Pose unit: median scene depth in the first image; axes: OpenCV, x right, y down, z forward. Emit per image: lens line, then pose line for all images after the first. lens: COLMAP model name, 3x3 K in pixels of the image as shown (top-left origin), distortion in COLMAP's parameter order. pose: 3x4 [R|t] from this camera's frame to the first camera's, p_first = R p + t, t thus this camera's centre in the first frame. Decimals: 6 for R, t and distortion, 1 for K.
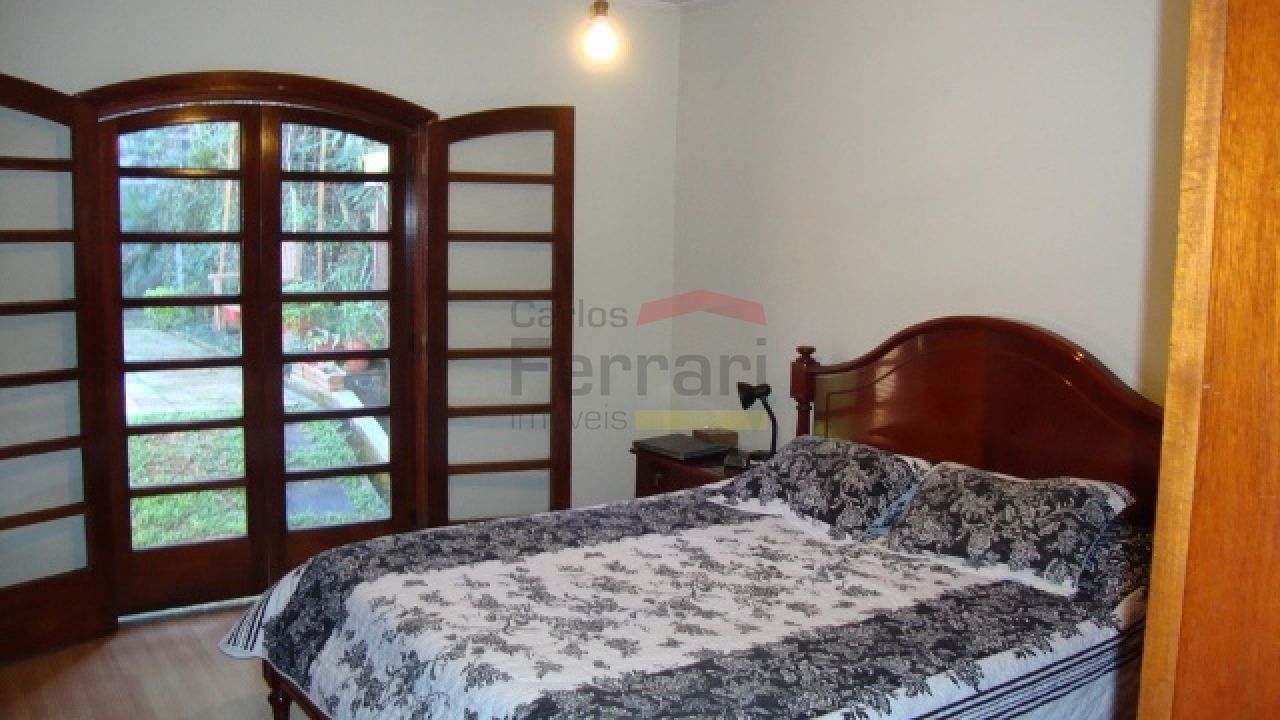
lens RADIAL K [[1160.9, 0, 640.0], [0, 1160.9, 360.0], [0, 0, 1]] dist [-0.092861, 0.000475]
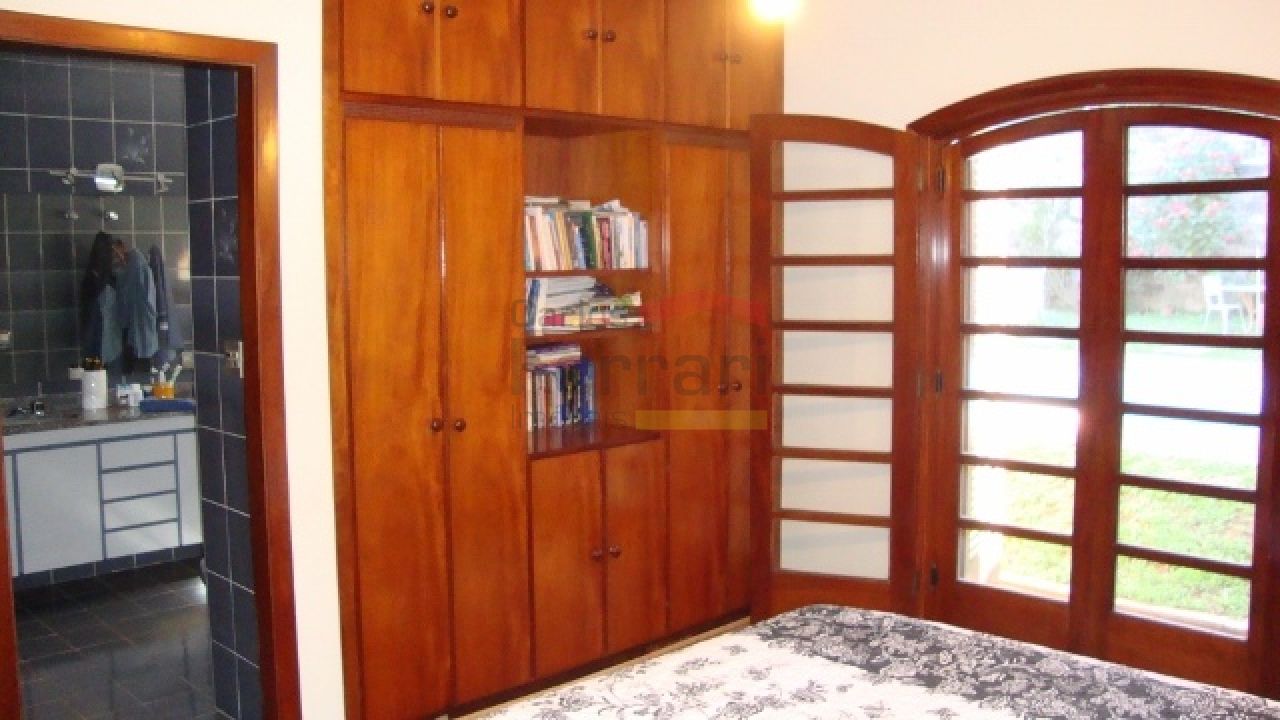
lens RADIAL K [[1160.9, 0, 640.0], [0, 1160.9, 360.0], [0, 0, 1]] dist [-0.092861, 0.000475]
pose [[0.190837, 0.075014, -0.978751, 0.508519], [-0.094842, 0.993820, 0.057677, -0.058607], [0.977029, 0.081820, 0.196772, 0.573119]]
